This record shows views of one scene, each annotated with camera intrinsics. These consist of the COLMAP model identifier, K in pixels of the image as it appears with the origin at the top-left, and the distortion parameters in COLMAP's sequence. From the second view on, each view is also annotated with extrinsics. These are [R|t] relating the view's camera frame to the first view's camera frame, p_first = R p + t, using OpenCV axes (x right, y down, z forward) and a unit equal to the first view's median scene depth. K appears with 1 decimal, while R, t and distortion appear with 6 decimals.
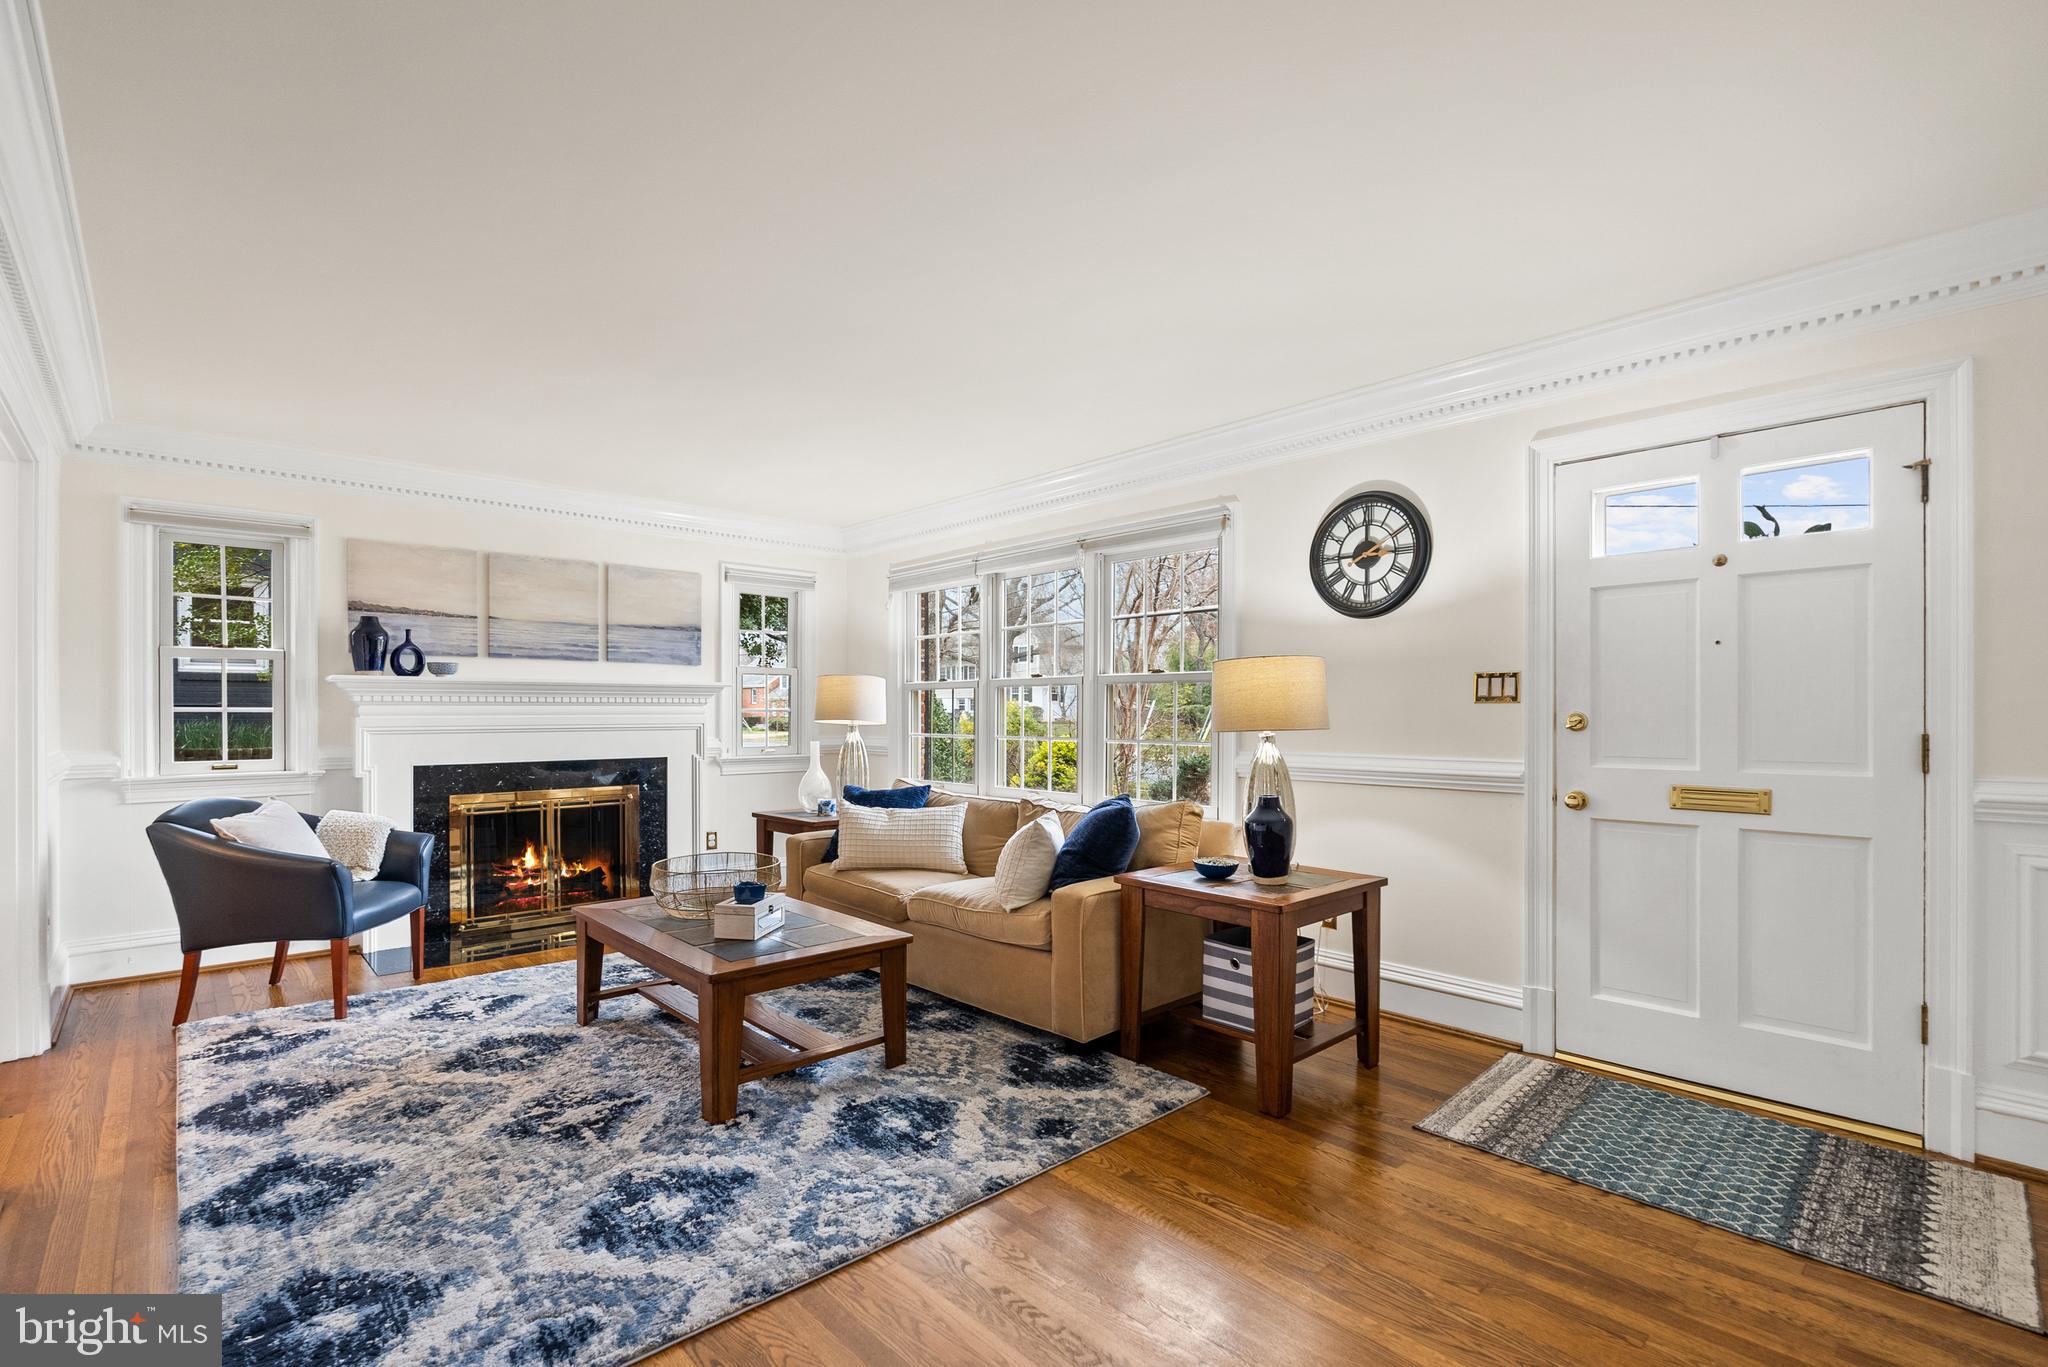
lens RADIAL K [[927.6, 0, 1015.9], [0, 927.6, 723.7], [0, 0, 1]] dist [-0.001698, -0.000454]
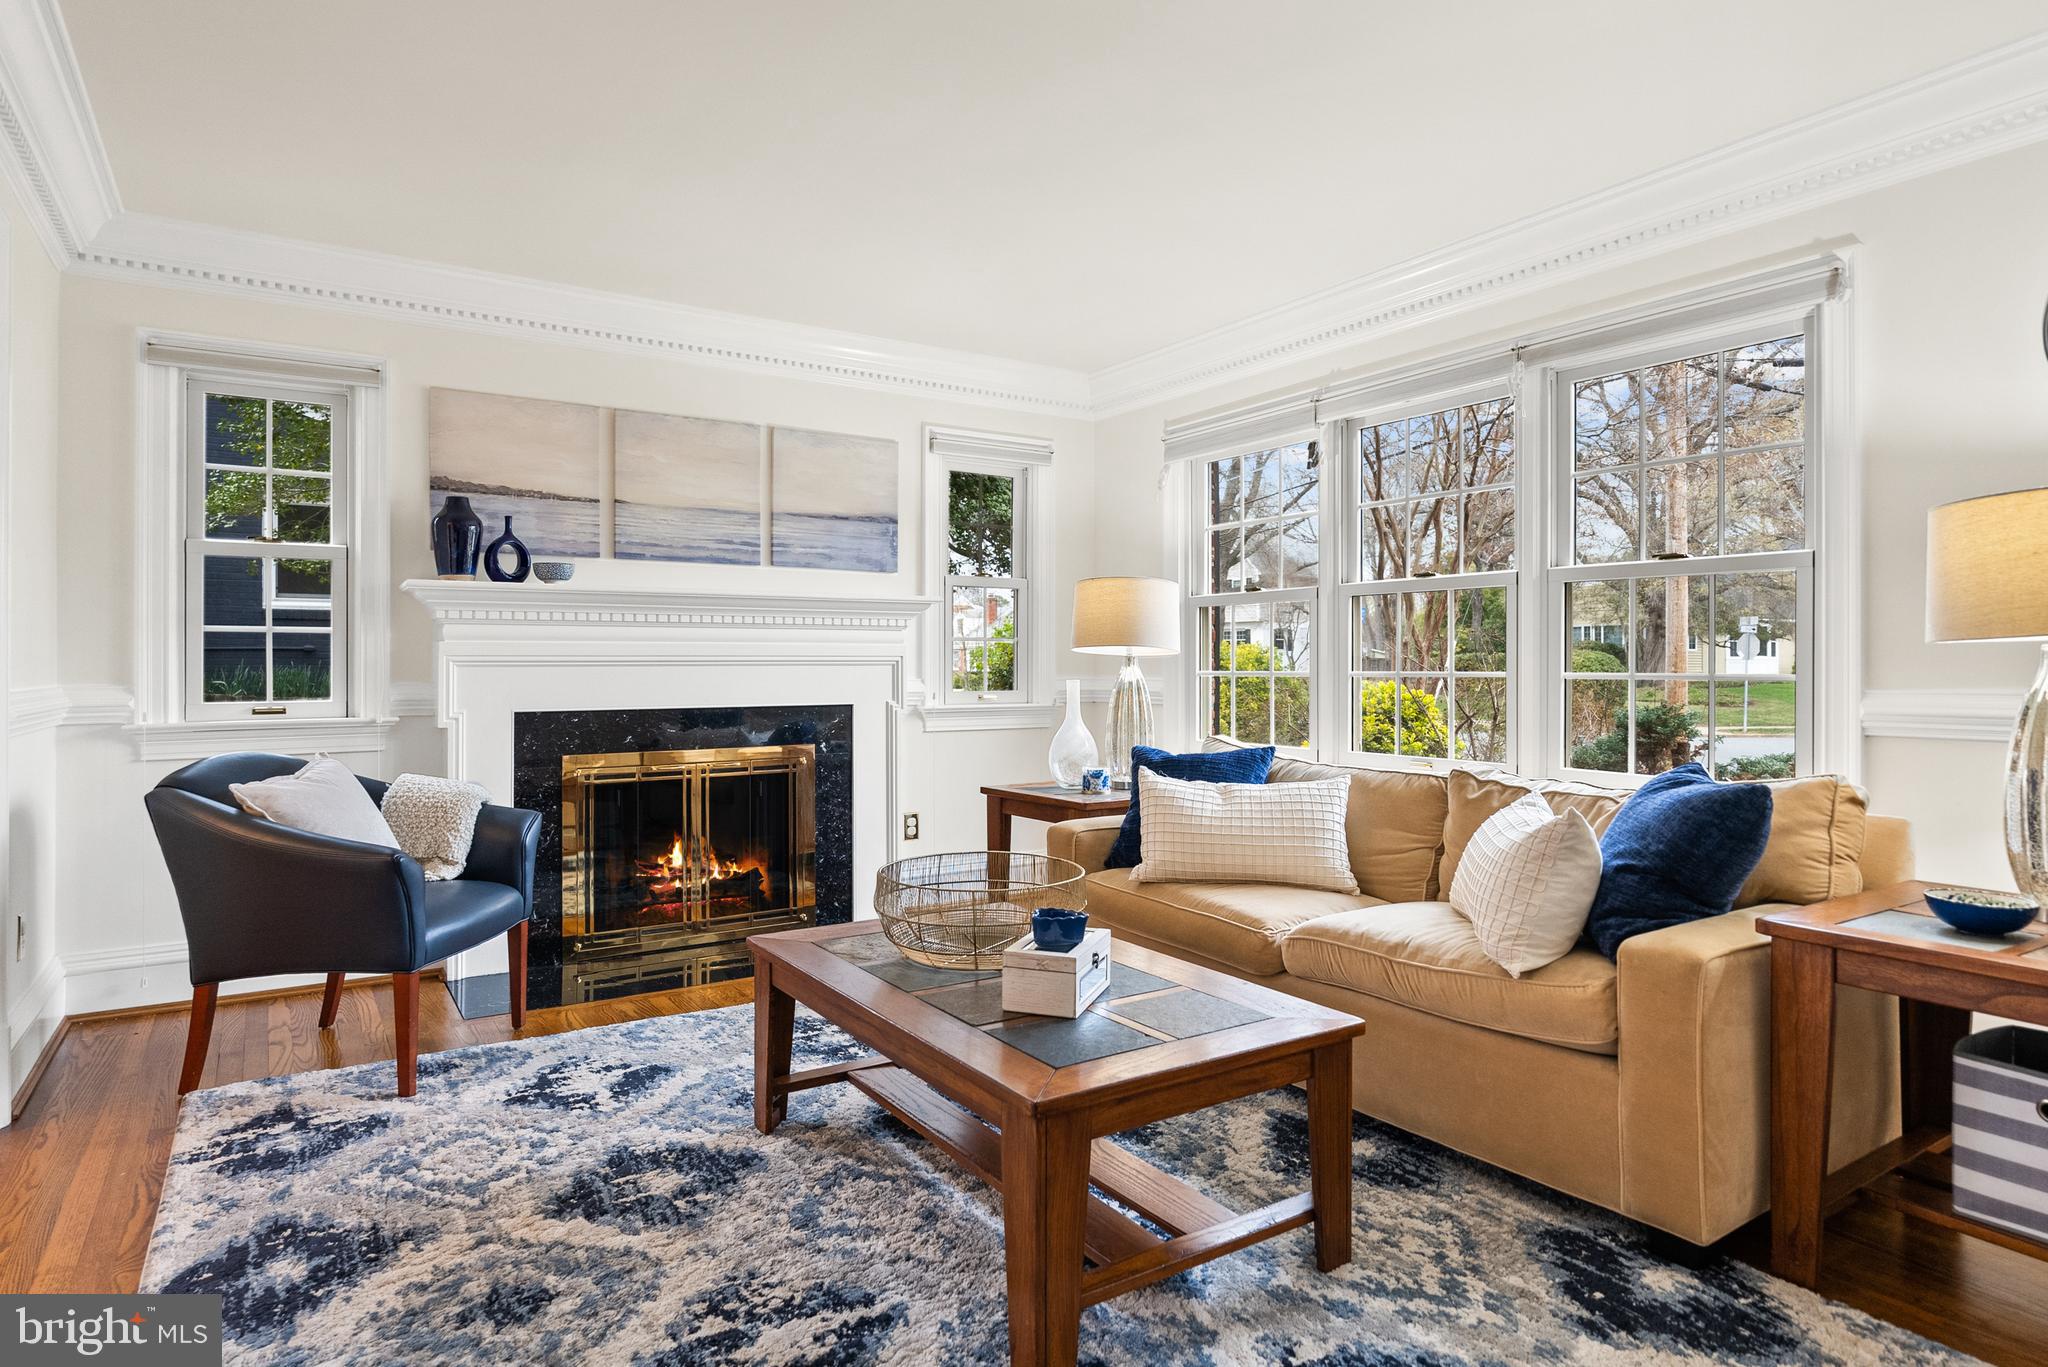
lens RADIAL K [[1146.4, 0, 1024.6], [0, 1146.4, 674.6], [0, 0, 1]] dist [-0.004270, 0.001744]
pose [[0.986601, -0.000898, -0.163151, -0.162780], [0.000009, 0.999985, -0.005447, 0.027095], [0.163153, 0.005373, 0.986586, 0.263631]]
